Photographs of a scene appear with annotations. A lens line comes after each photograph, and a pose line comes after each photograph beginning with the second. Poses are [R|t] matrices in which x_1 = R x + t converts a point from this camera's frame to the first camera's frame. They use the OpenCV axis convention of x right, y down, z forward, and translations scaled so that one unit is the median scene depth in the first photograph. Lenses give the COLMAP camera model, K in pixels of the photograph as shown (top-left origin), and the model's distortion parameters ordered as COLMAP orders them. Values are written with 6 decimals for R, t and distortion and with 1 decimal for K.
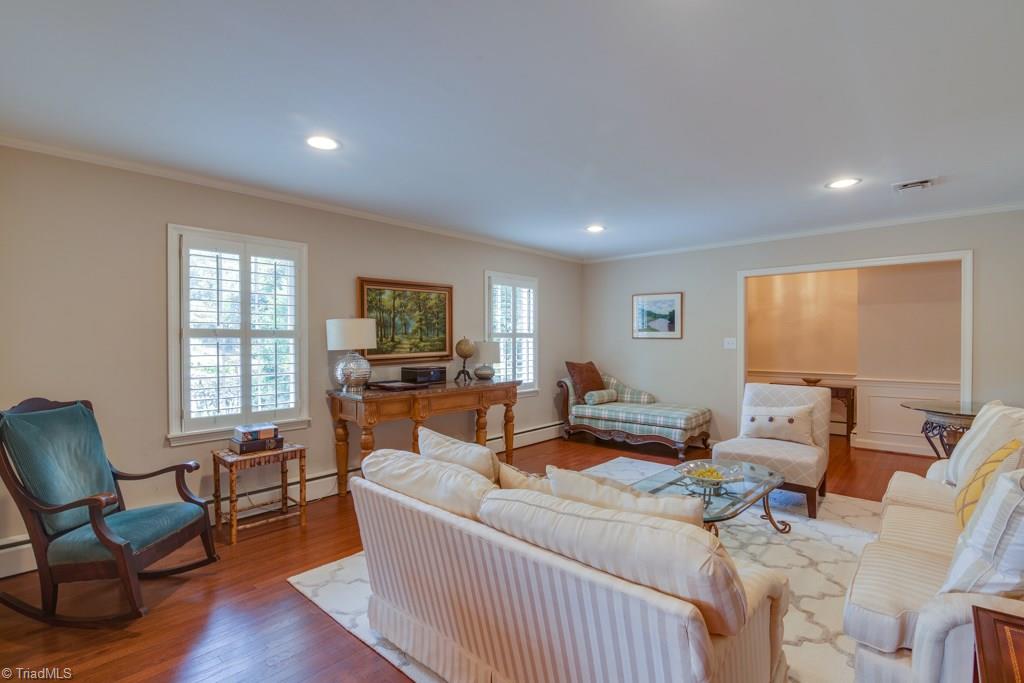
lens RADIAL K [[472.4, 0, 518.5], [0, 472.4, 344.7], [0, 0, 1]] dist [-0.005381, -0.006570]
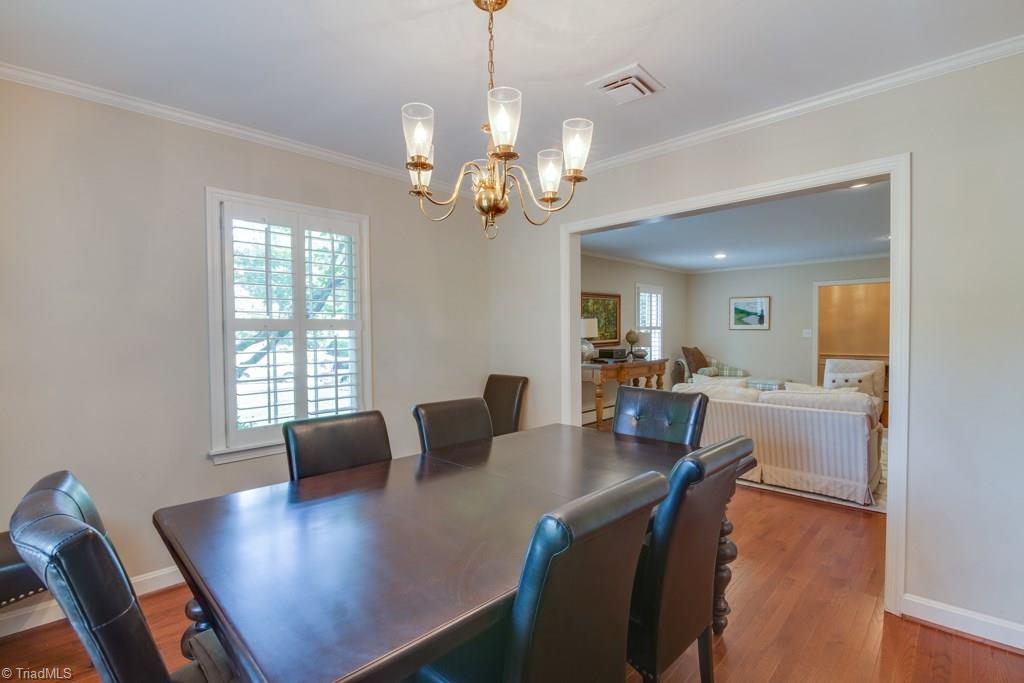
lens RADIAL K [[472.4, 0, 518.5], [0, 472.4, 344.7], [0, 0, 1]] dist [-0.005381, -0.006570]
pose [[0.999358, -0.002661, -0.035721, -0.397434], [0.003353, 0.999808, 0.019325, 0.001962], [0.035662, -0.019432, 0.999175, -0.482310]]
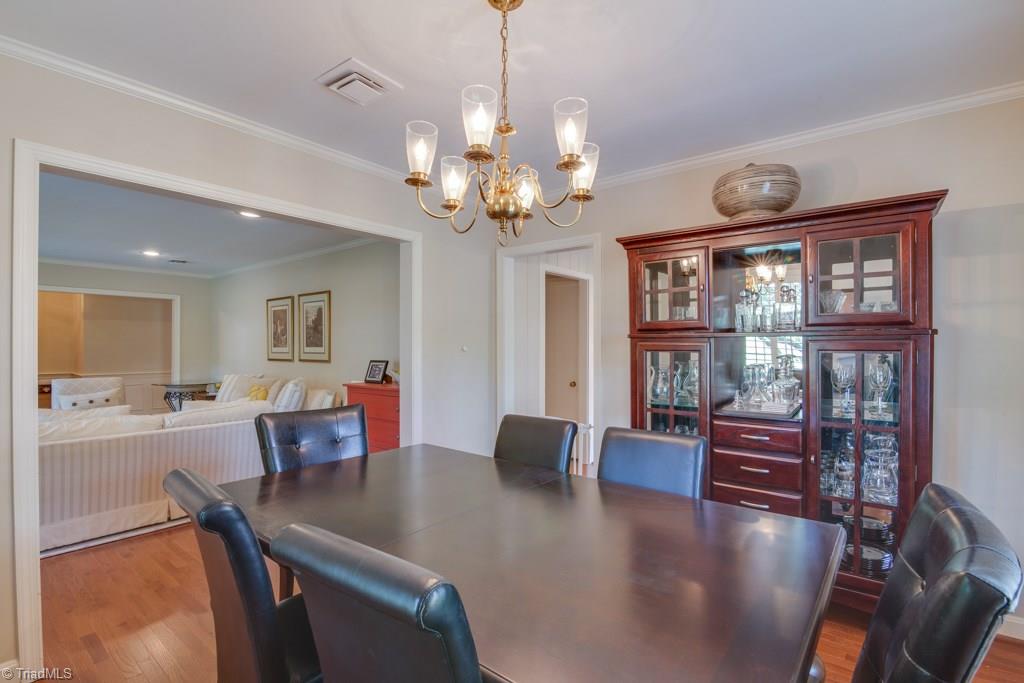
lens RADIAL K [[472.4, 0, 518.5], [0, 472.4, 344.7], [0, 0, 1]] dist [-0.005381, -0.006570]
pose [[-0.055976, 0.002263, 0.998430, -0.726056], [0.005901, 0.999981, -0.001936, -0.001568], [-0.998415, 0.005784, -0.055988, -0.155743]]
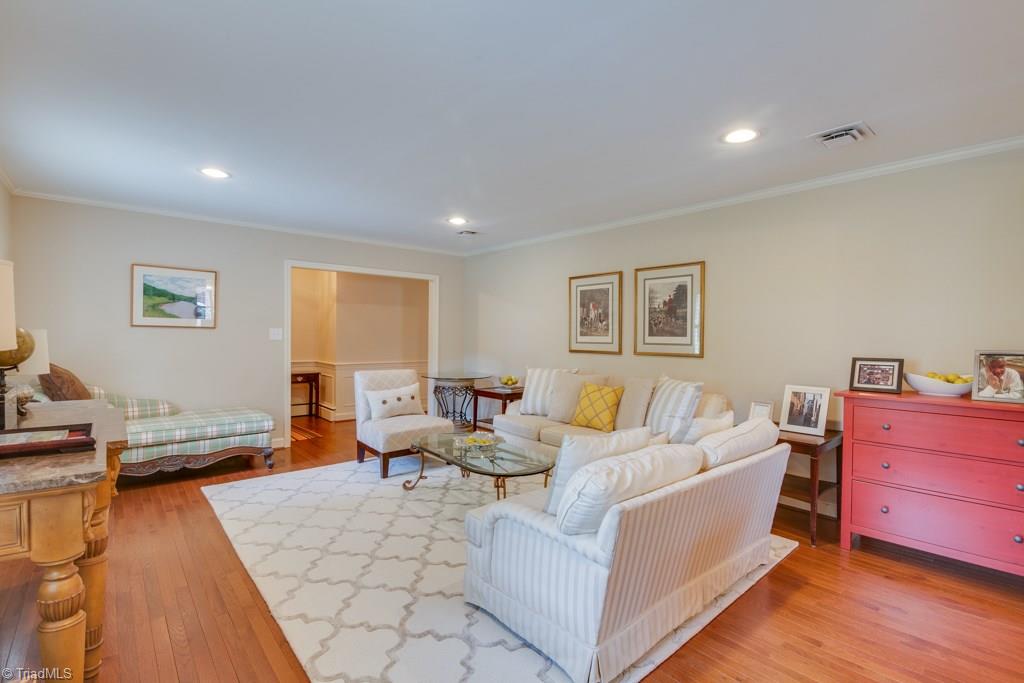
lens RADIAL K [[472.4, 0, 518.5], [0, 472.4, 344.7], [0, 0, 1]] dist [-0.005381, -0.006570]
pose [[0.119946, -0.020425, 0.992570, -0.466199], [-0.003265, 0.999775, 0.020968, -0.003202], [-0.992775, -0.005755, 0.119852, 0.434942]]
